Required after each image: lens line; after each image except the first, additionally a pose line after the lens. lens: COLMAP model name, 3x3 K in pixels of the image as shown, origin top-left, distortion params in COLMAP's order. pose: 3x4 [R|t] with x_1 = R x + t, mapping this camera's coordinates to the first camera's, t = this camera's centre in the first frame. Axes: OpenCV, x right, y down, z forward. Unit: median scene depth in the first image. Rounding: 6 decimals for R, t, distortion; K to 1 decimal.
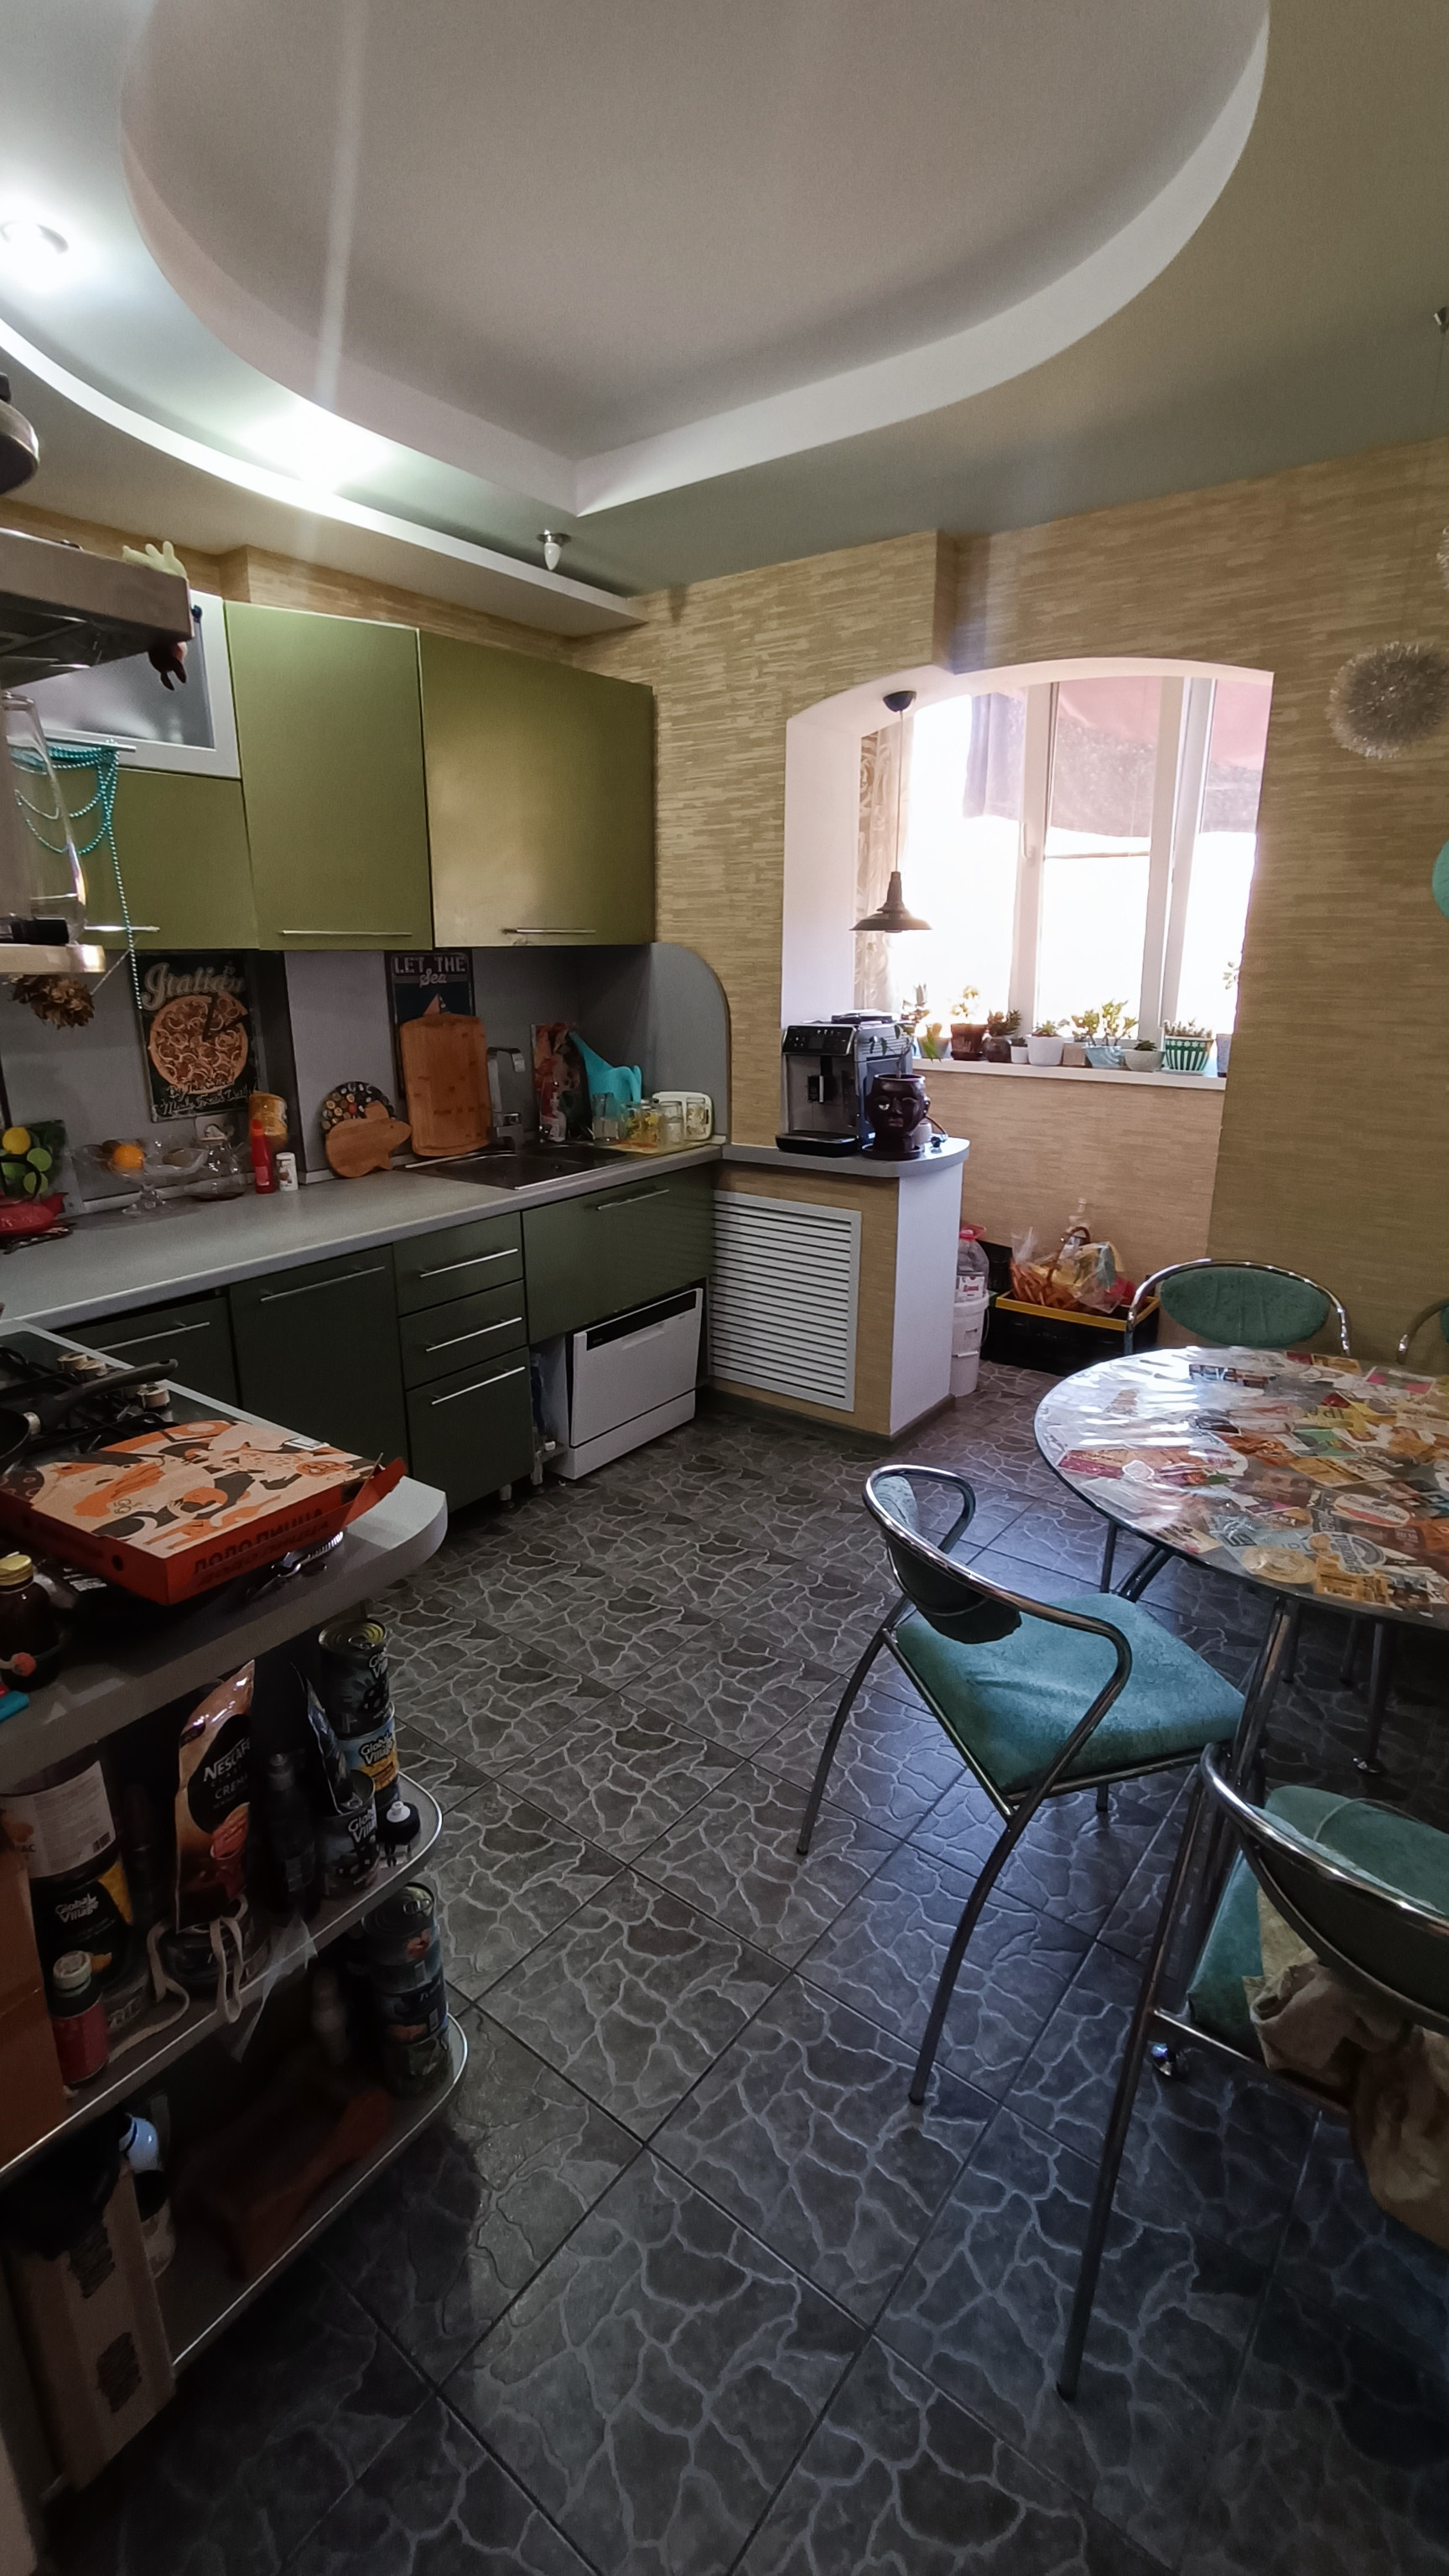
lens RADIAL K [[1155.6, 0, 712.7], [0, 1155.6, 1278.6], [0, 0, 1]] dist [-0.009631, -0.000474]
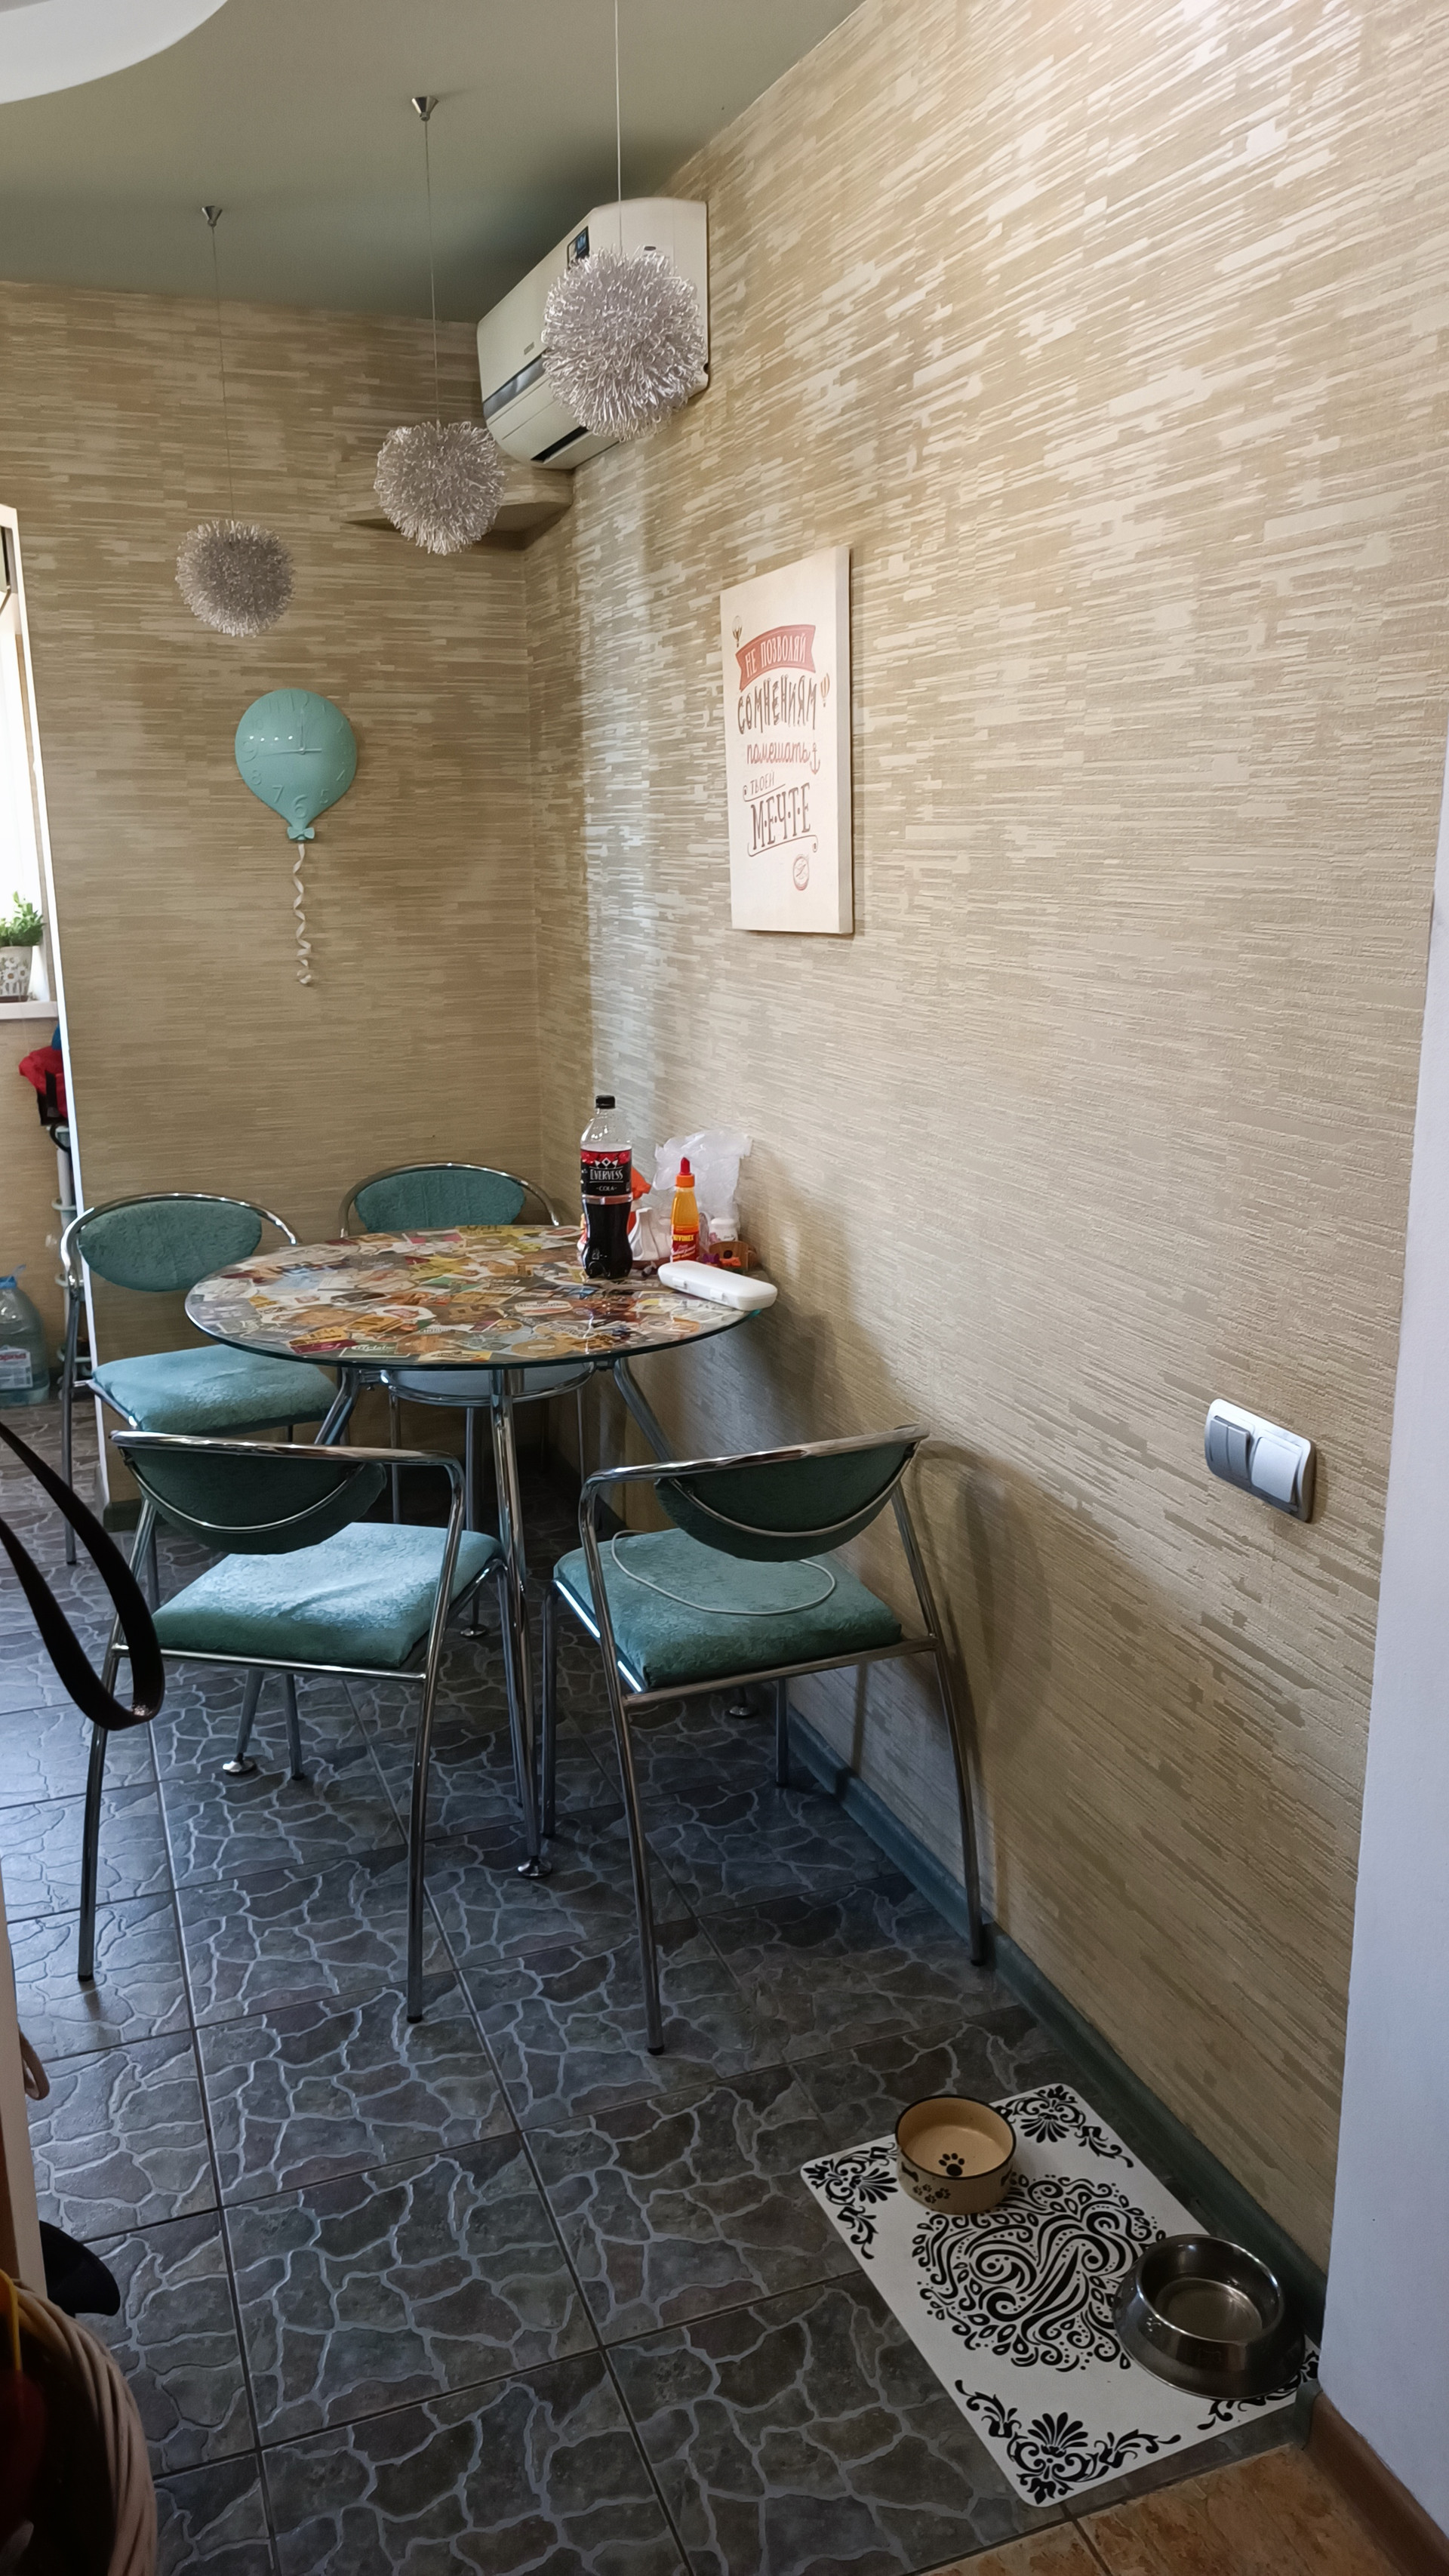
lens RADIAL K [[1898.9, 0, 731.9], [0, 1898.9, 1292.5], [0, 0, 1]] dist [0.007882, 0.001601]
pose [[0.510174, -0.201517, 0.836130, -0.904549], [0.241814, 0.966557, 0.085406, 0.069722], [-0.825378, 0.158616, 0.541842, -0.185562]]
